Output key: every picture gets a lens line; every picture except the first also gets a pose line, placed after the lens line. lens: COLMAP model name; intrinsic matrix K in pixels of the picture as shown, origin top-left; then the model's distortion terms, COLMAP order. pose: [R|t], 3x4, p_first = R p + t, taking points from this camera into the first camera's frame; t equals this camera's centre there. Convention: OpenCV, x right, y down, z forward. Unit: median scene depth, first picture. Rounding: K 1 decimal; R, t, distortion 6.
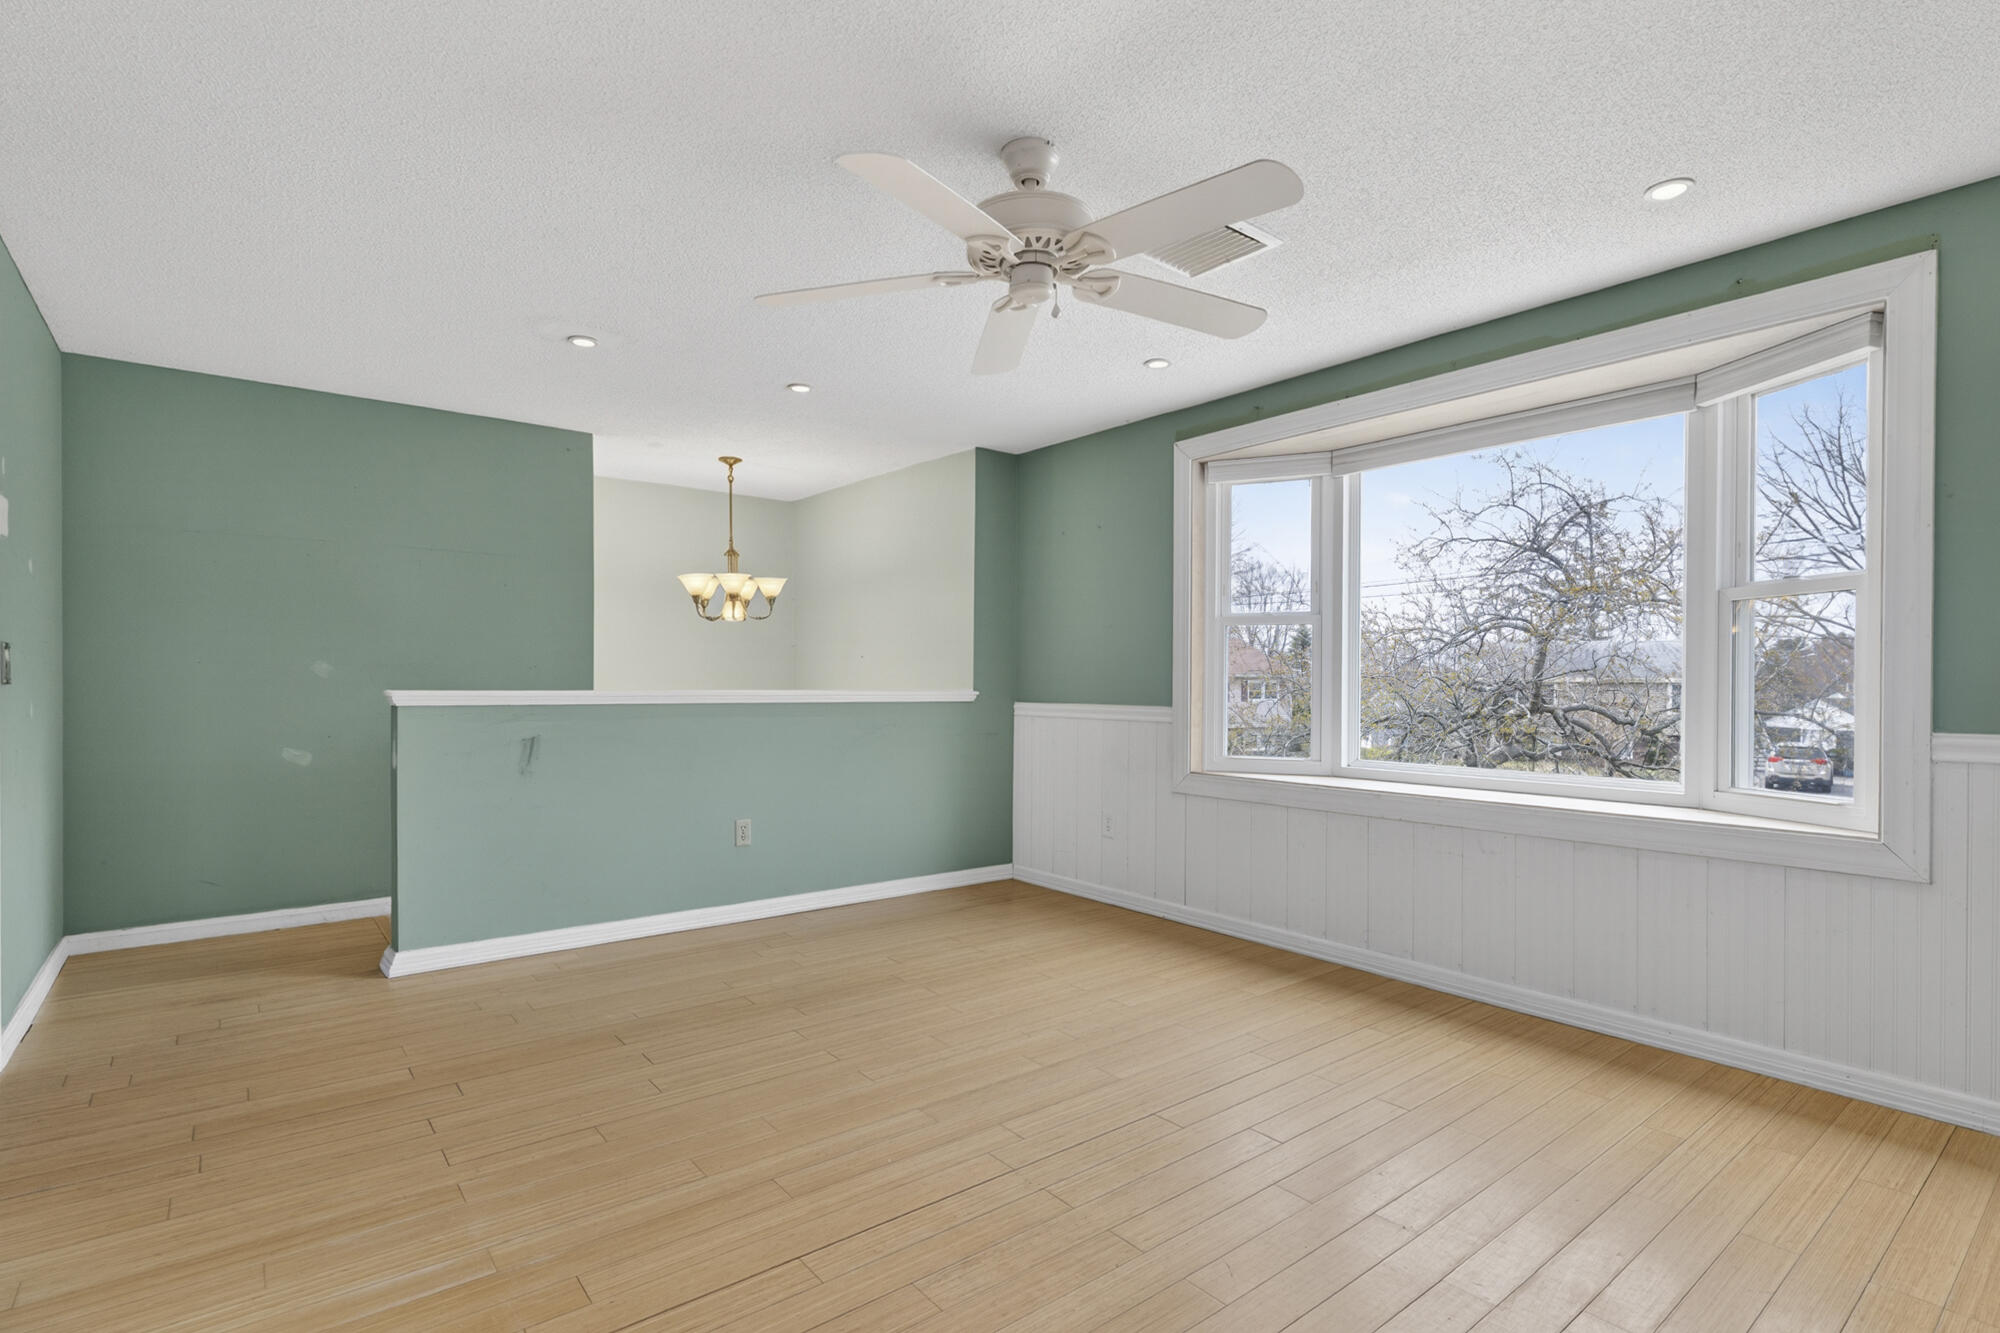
lens RADIAL K [[962.7, 0, 1046.3], [0, 962.7, 675.1], [0, 0, 1]] dist [-0.001523, -0.000251]
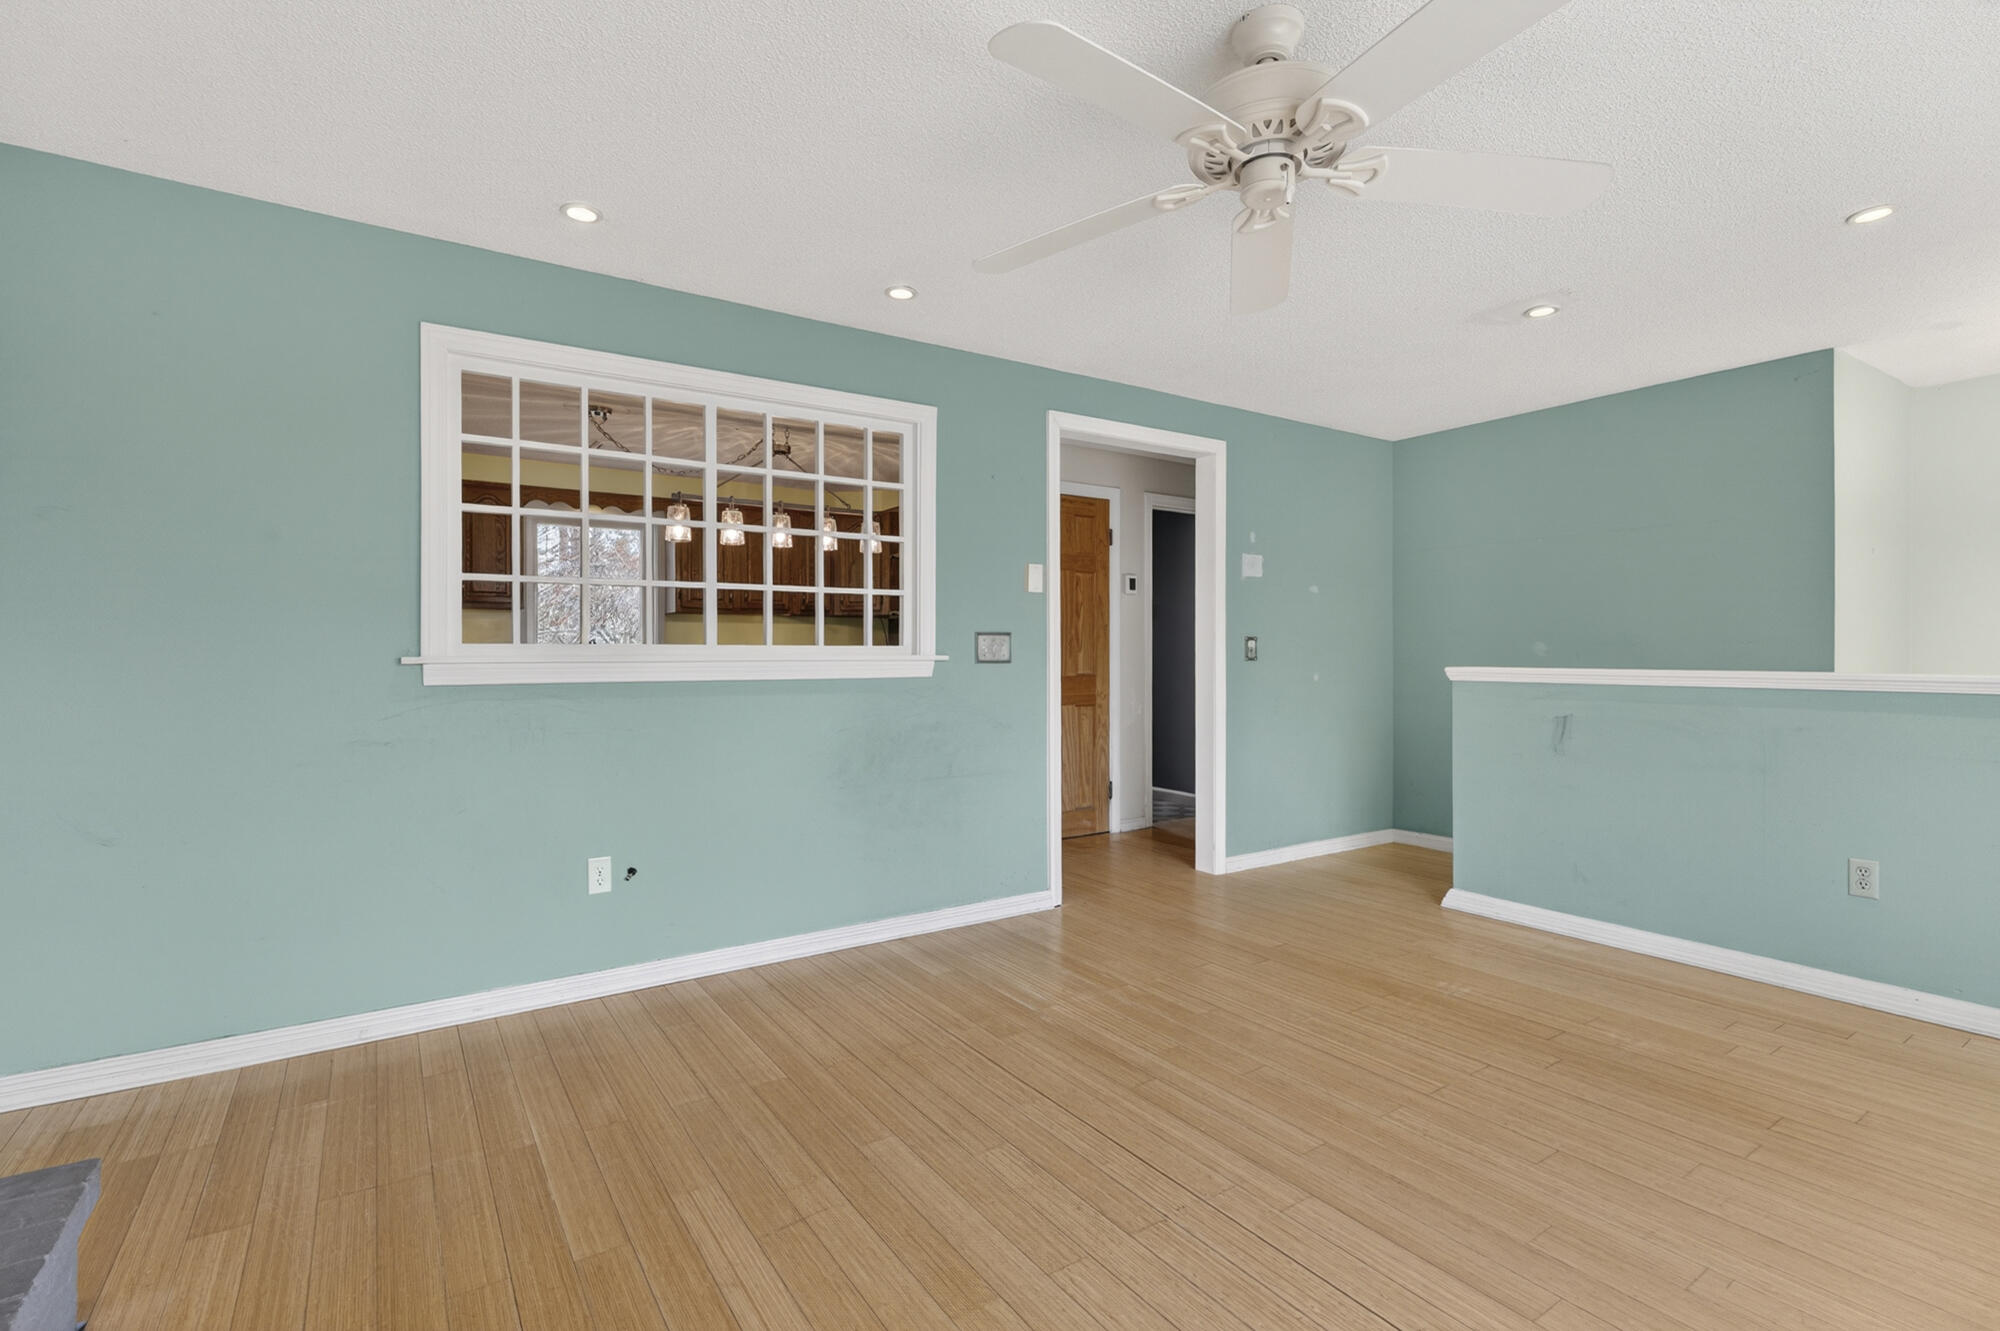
lens RADIAL K [[935.2, 0, 983.2], [0, 935.2, 653.2], [0, 0, 1]] dist [0.001706, 0.000133]
pose [[-0.121639, -0.007915, -0.992543, 0.681620], [0.005642, 0.999947, -0.008666, 0.005669], [0.992558, -0.006654, -0.121587, 0.710963]]
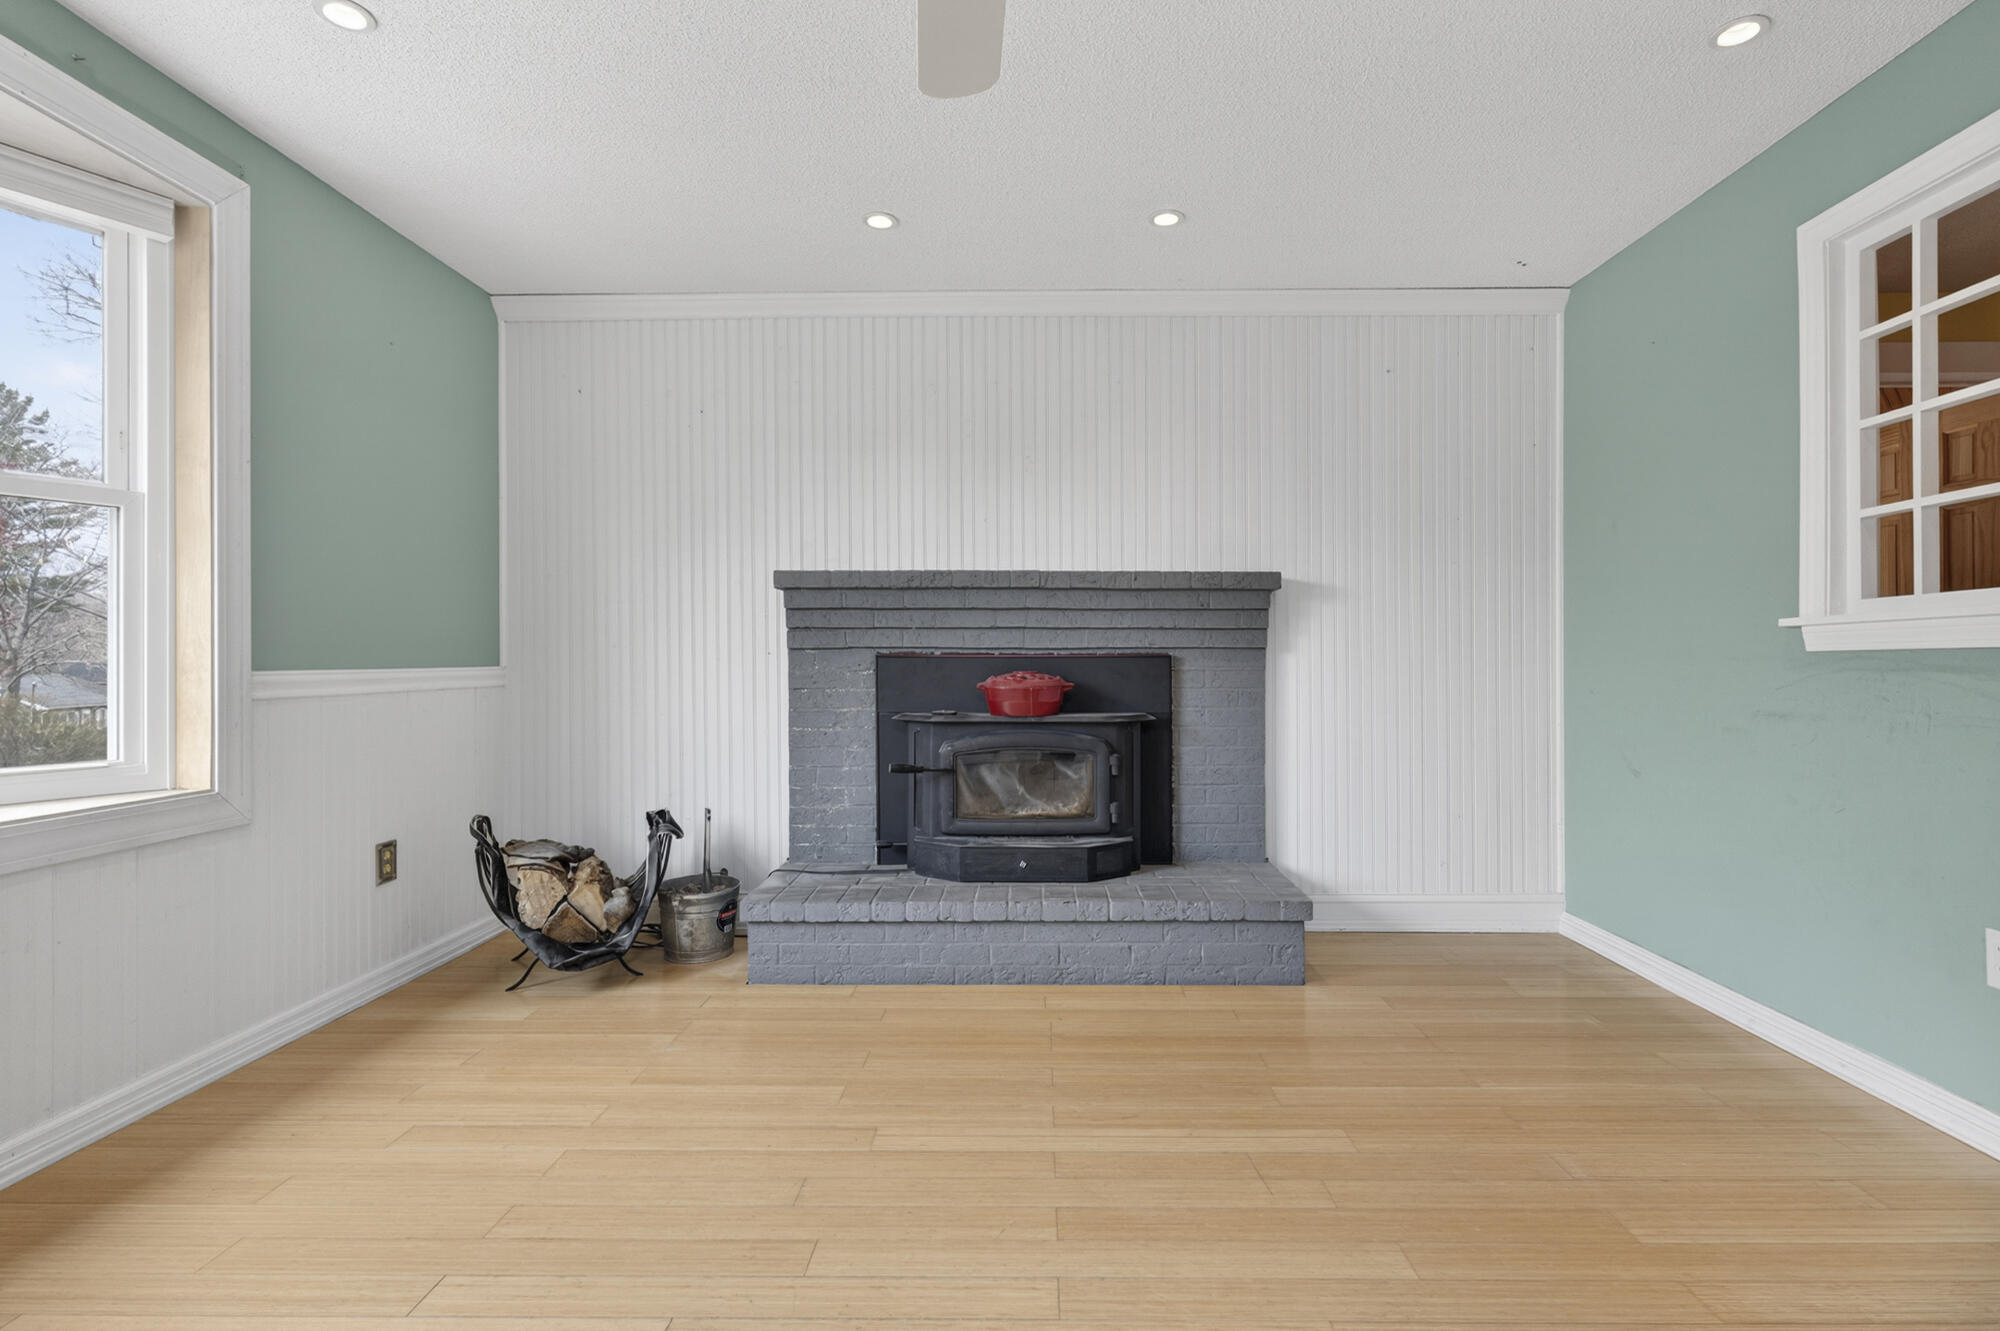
lens RADIAL K [[913.7, 0, 1009.8], [0, 913.7, 661.1], [0, 0, 1]] dist [0.004893, 0.000323]
pose [[-0.741114, -0.002391, 0.671375, -0.278058], [-0.006526, 0.999972, -0.003642, 0.045200], [-0.671348, -0.007081, -0.741109, 1.098944]]
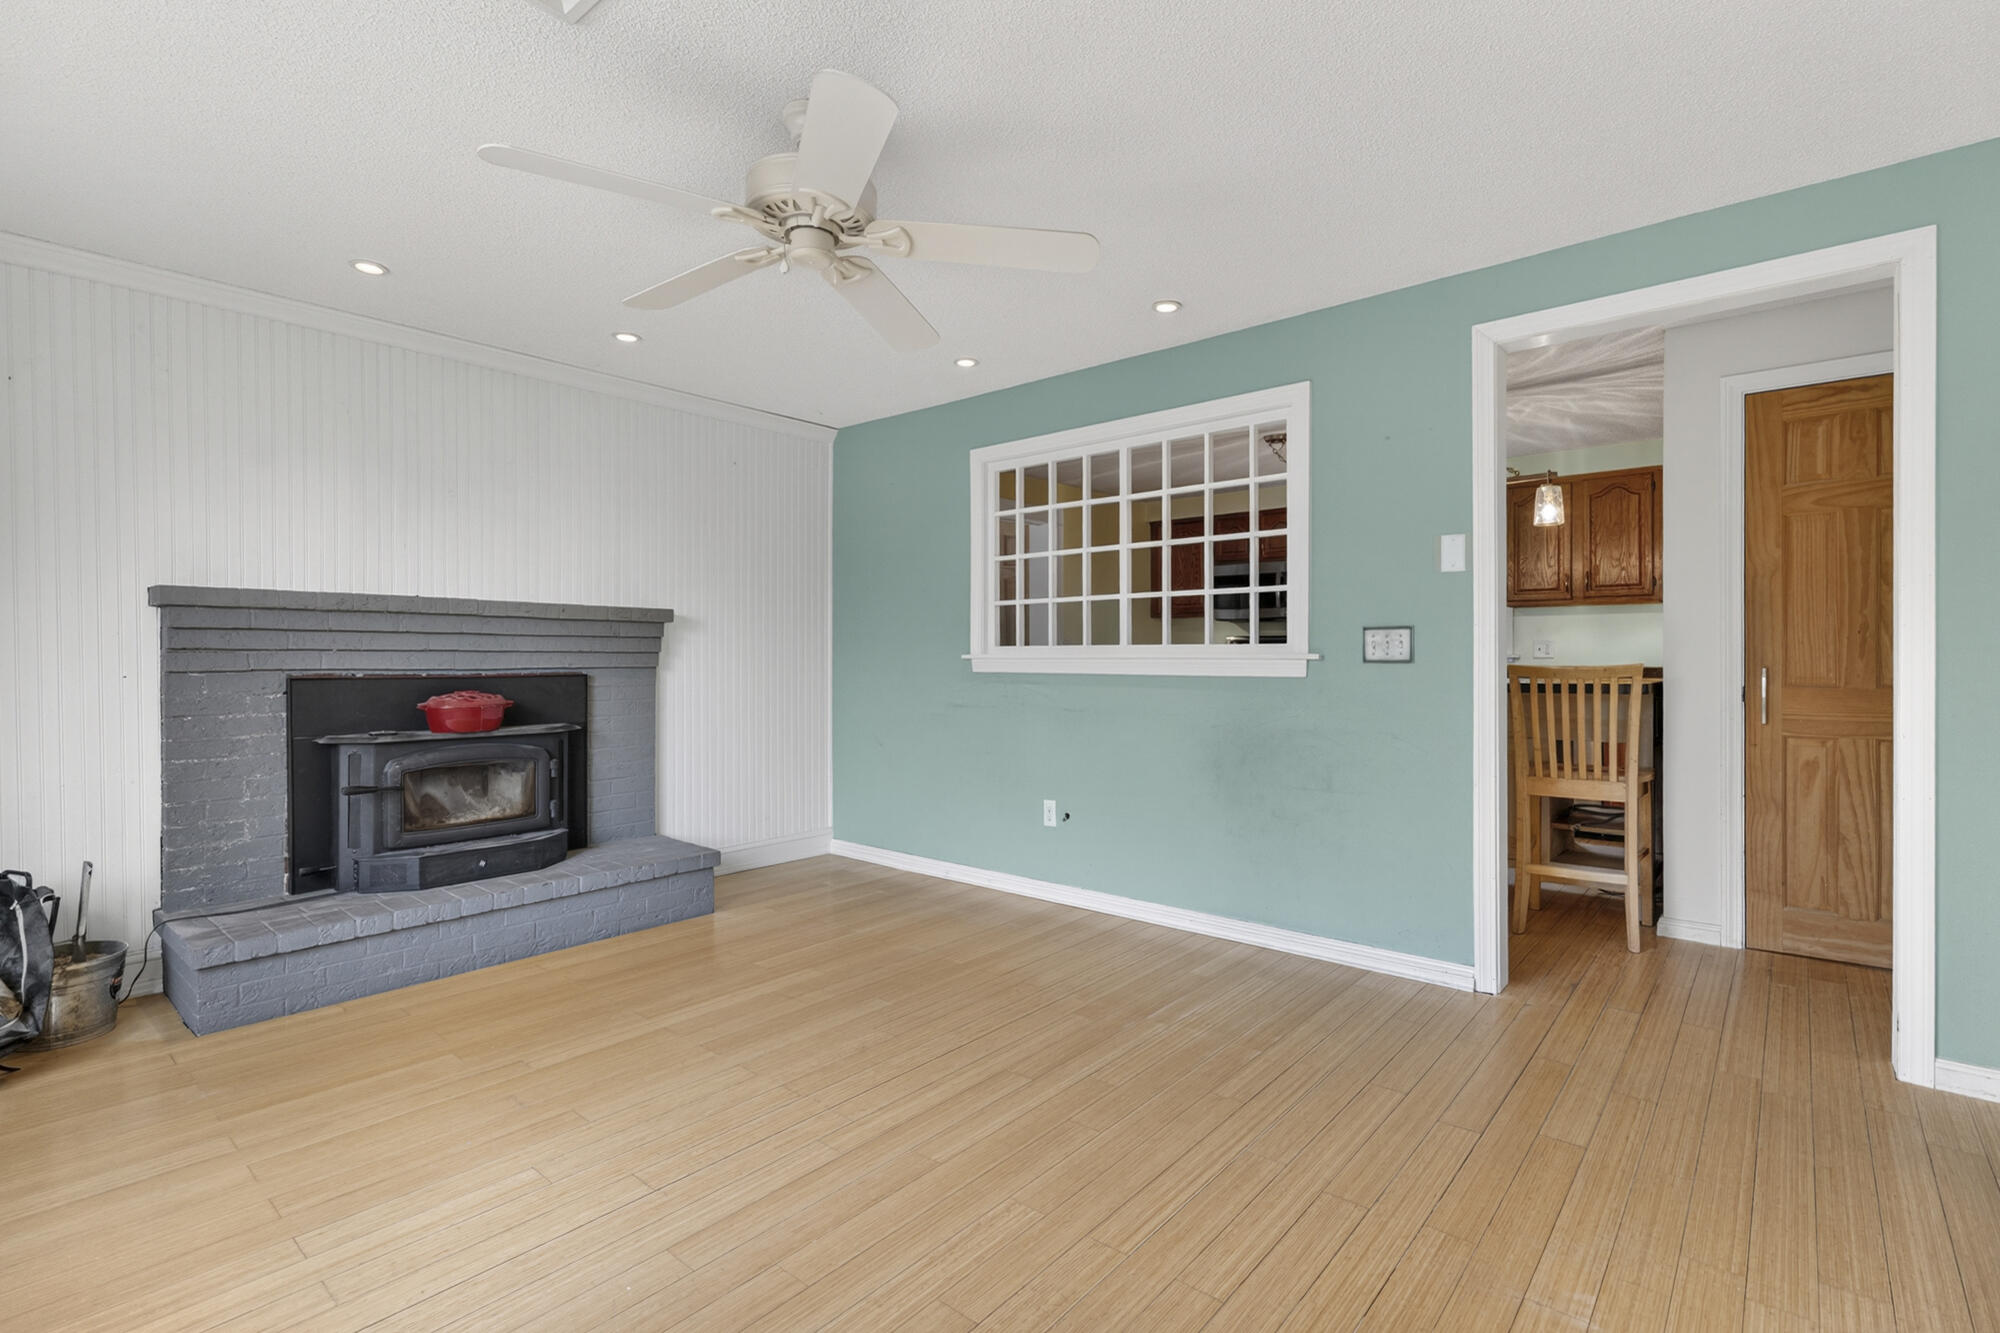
lens RADIAL K [[935.2, 0, 983.2], [0, 935.2, 654.2], [0, 0, 1]] dist [0.001706, 0.000133]
pose [[-0.991140, -0.005335, -0.132712, -0.051288], [-0.004345, 0.999961, -0.007747, 0.008571], [0.132748, -0.007101, -0.991124, 1.626971]]
